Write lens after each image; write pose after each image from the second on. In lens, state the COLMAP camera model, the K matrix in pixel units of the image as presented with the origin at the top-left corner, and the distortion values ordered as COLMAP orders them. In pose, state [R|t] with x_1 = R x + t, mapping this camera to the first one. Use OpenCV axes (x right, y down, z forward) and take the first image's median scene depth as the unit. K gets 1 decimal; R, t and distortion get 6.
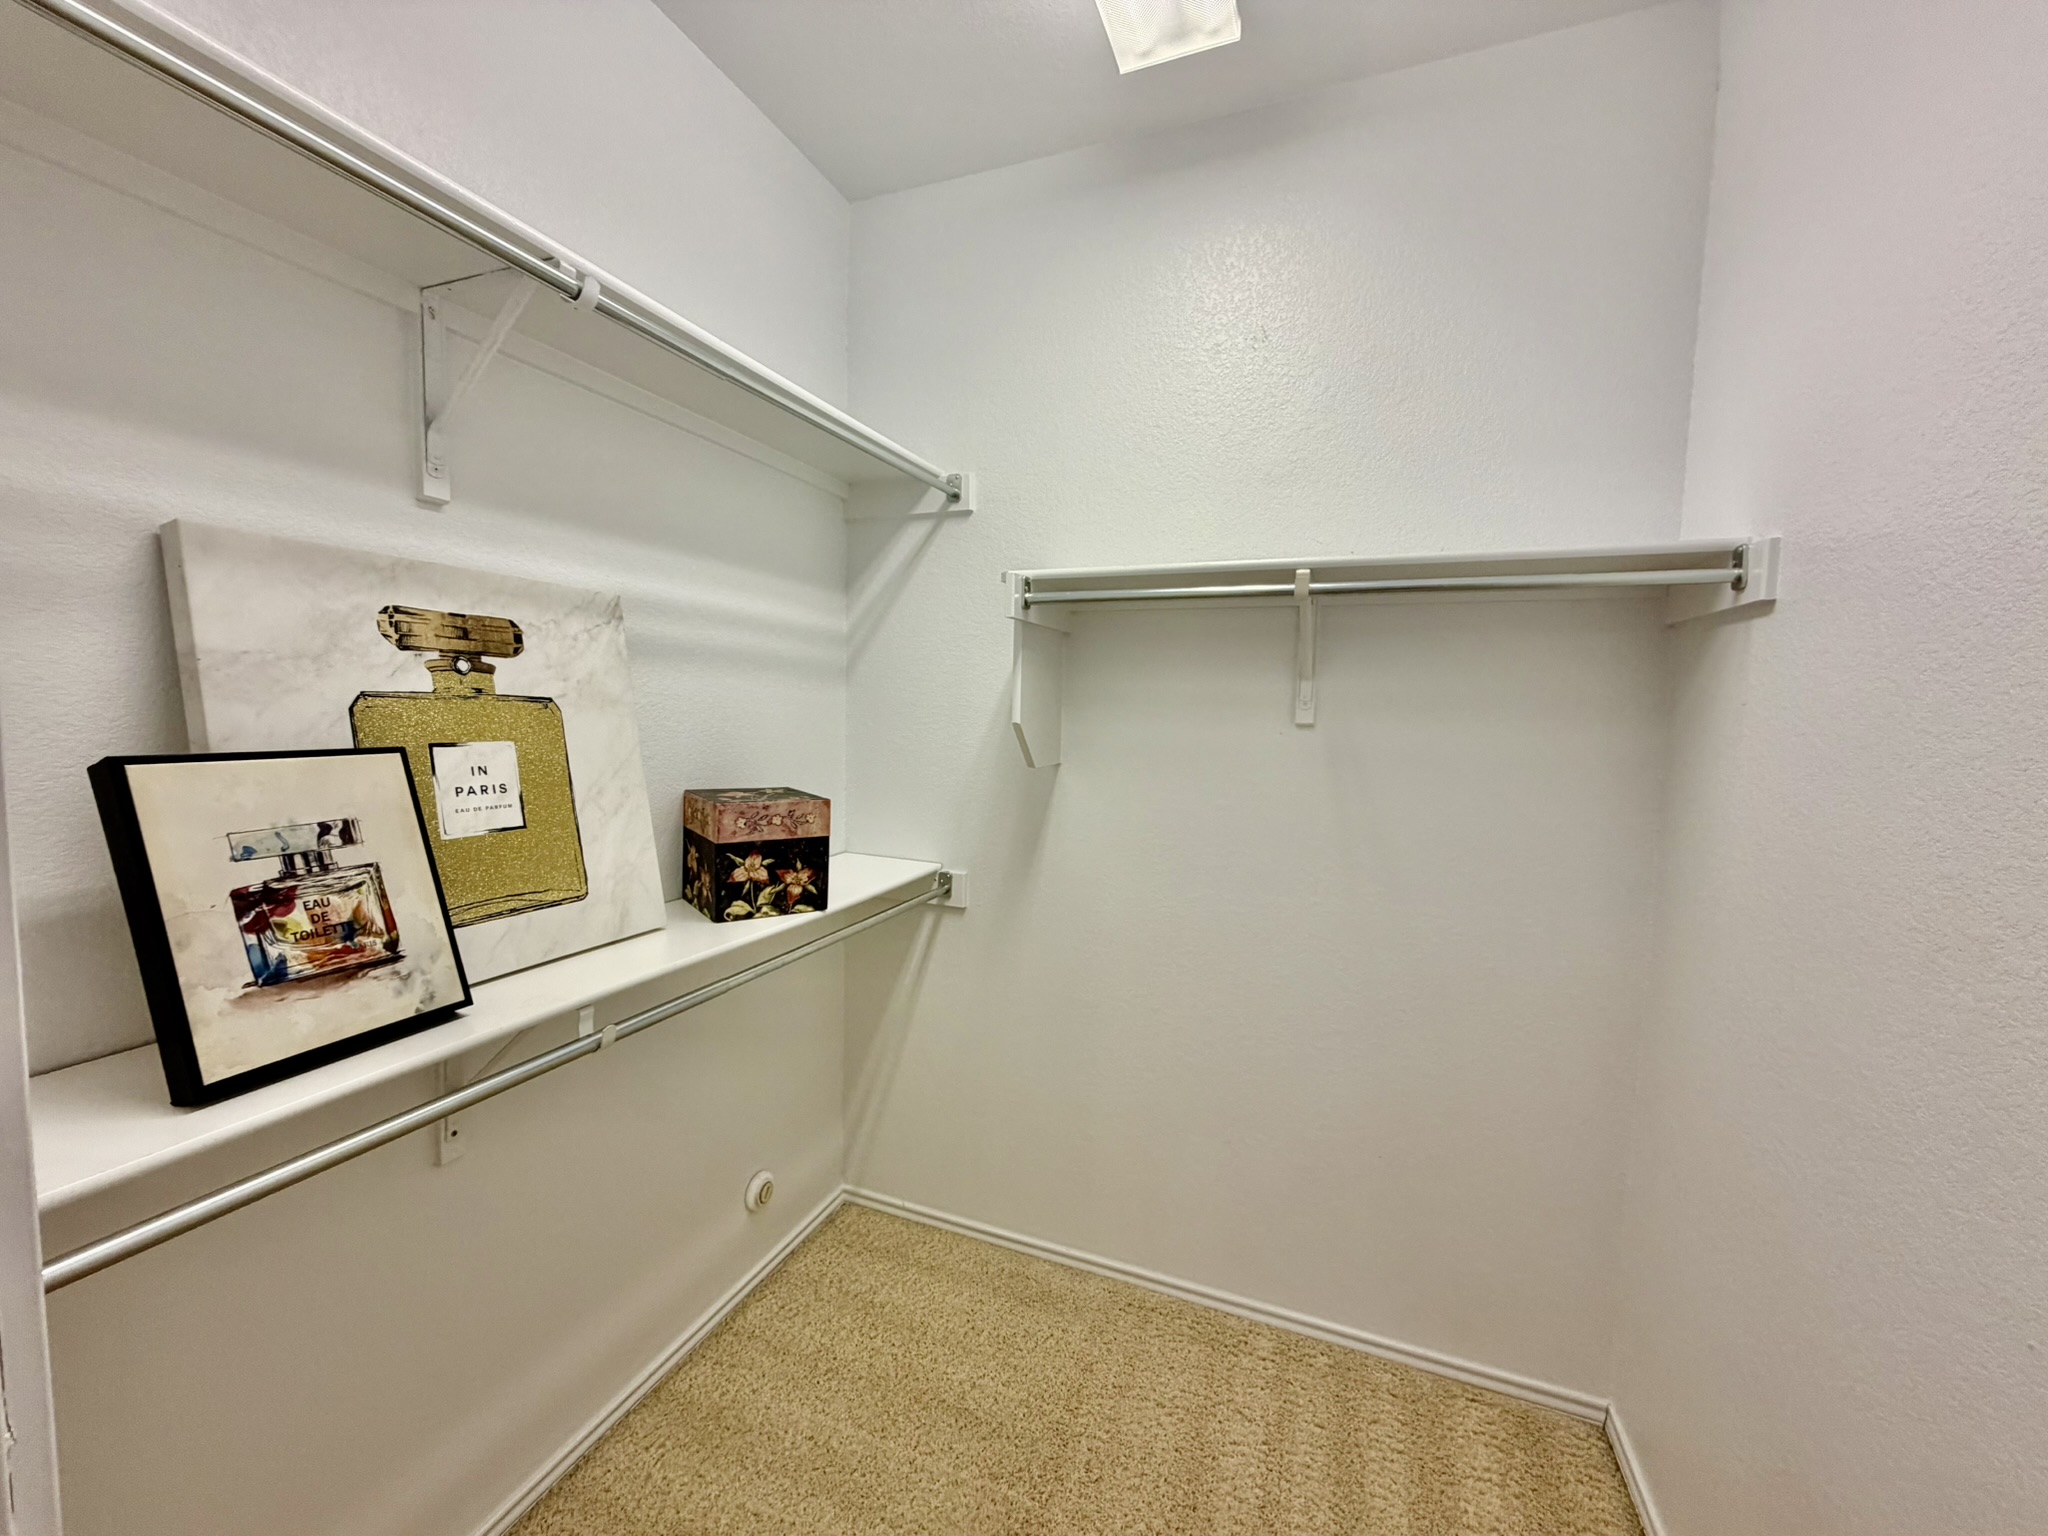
lens RADIAL K [[819.0, 0, 1022.4], [0, 819.0, 771.3], [0, 0, 1]] dist [-0.002336, -0.000074]
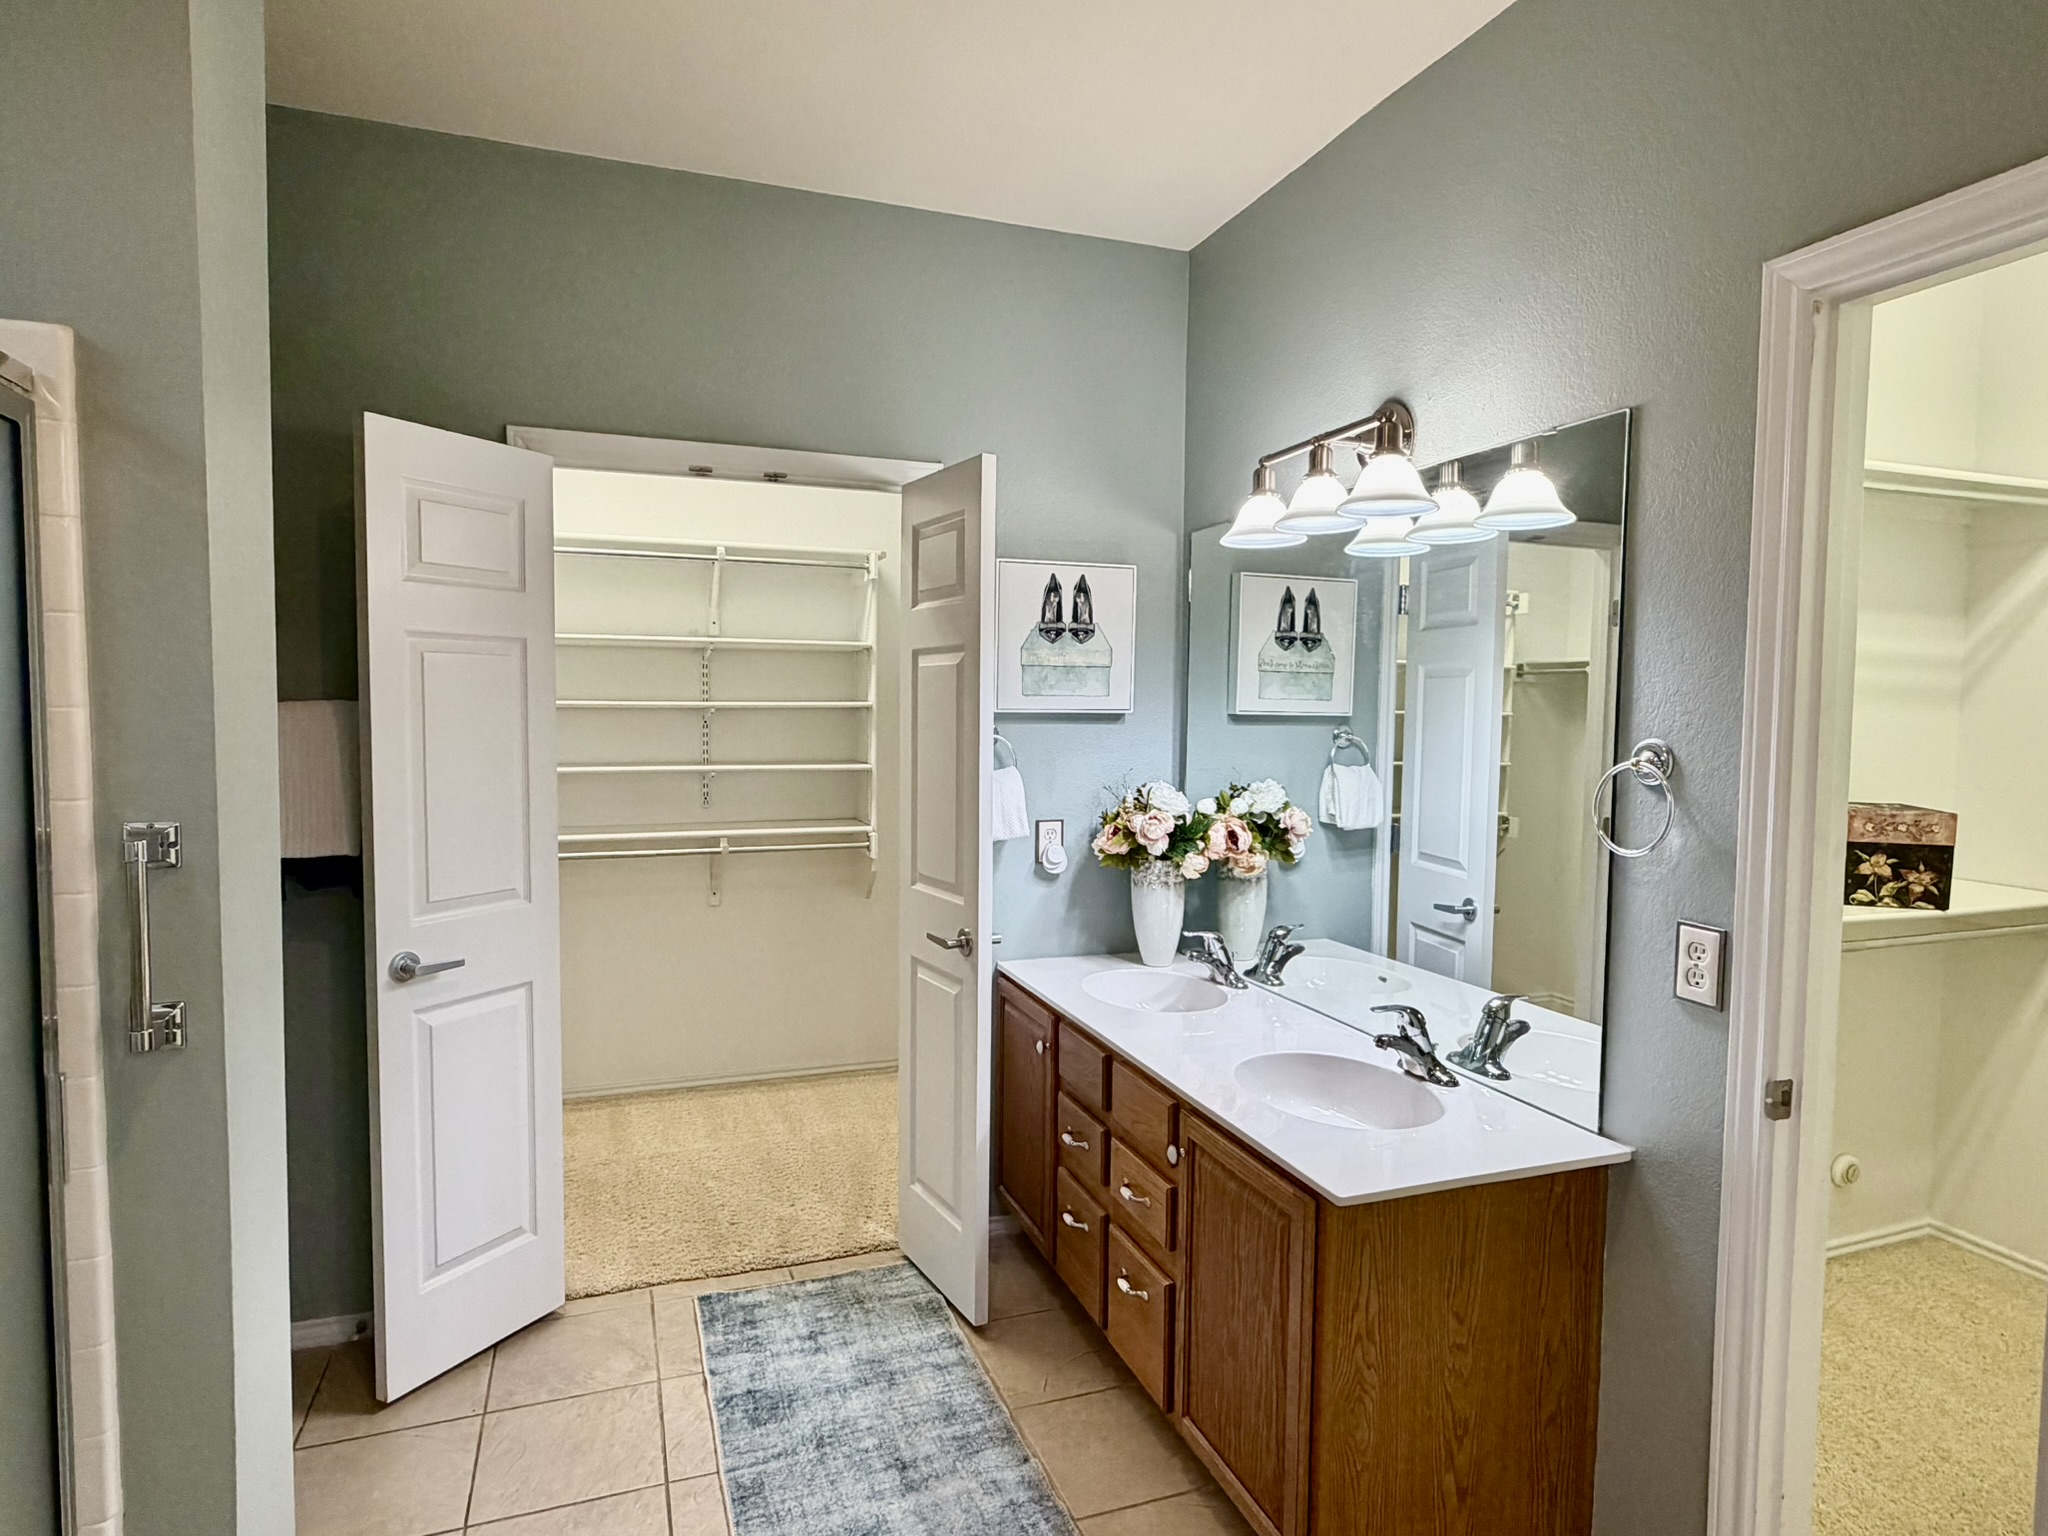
lens RADIAL K [[1120.3, 0, 1014.6], [0, 1120.3, 778.5], [0, 0, 1]] dist [0.001176, 0.000127]
pose [[0.661043, 0.029368, -0.749773, 0.068389], [-0.052024, 0.998623, -0.006753, 0.065169], [0.748542, 0.043470, 0.661661, -1.039024]]
